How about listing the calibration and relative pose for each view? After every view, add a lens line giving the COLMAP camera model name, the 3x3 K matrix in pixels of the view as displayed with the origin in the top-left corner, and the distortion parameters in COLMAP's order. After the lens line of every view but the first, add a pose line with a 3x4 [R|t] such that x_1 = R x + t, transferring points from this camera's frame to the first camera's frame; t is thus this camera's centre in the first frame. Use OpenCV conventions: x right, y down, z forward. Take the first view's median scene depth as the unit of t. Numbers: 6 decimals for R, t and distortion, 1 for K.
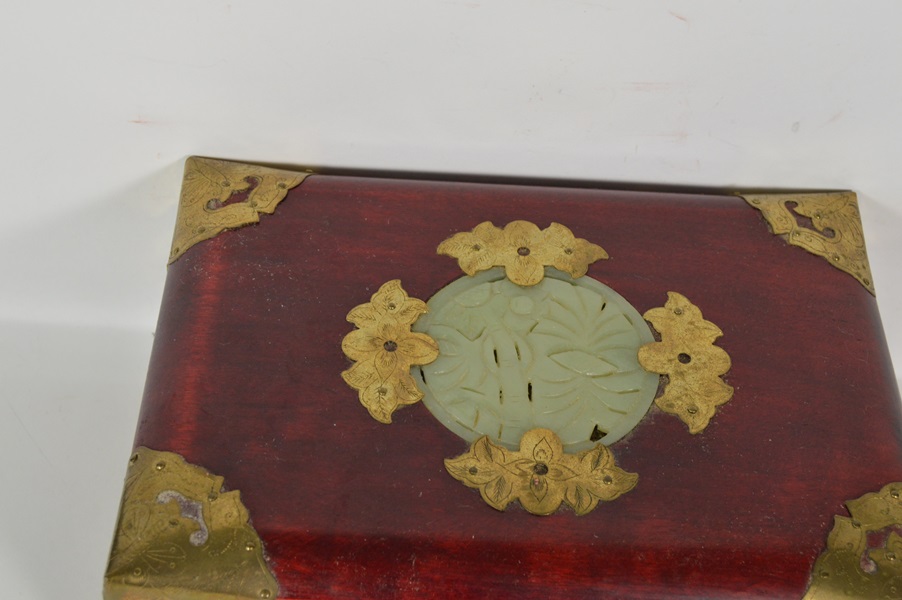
lens RADIAL K [[1484.4, 0, 451.0], [0, 1484.4, 300.0], [0, 0, 1]] dist [-0.019933, -0.166869]
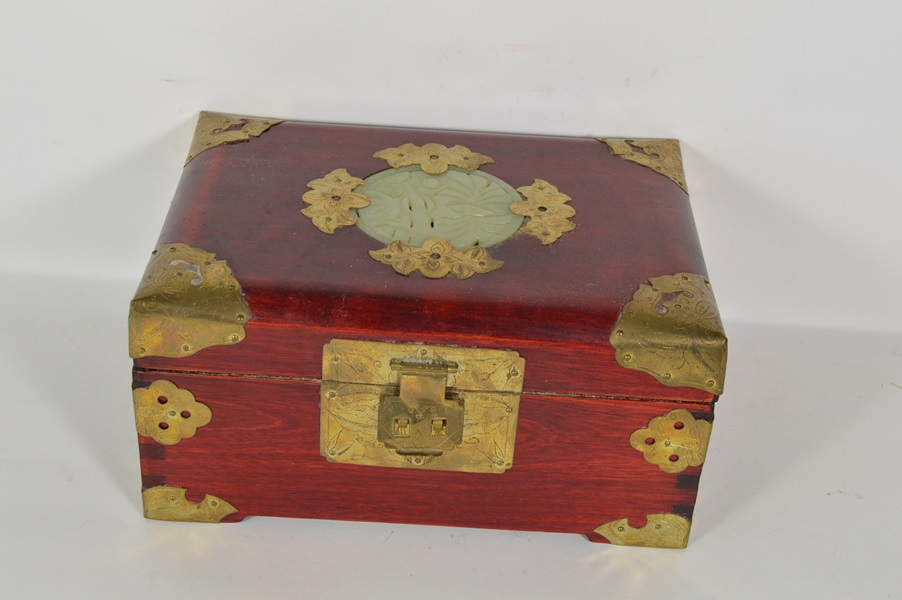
lens RADIAL K [[1484.4, 0, 451.0], [0, 1484.4, 300.0], [0, 0, 1]] dist [-0.019933, -0.166869]
pose [[0.999931, -0.001961, -0.011542, 0.086198], [-0.000947, 0.969091, -0.246702, 0.478449], [0.011669, 0.246697, 0.969023, -0.363022]]
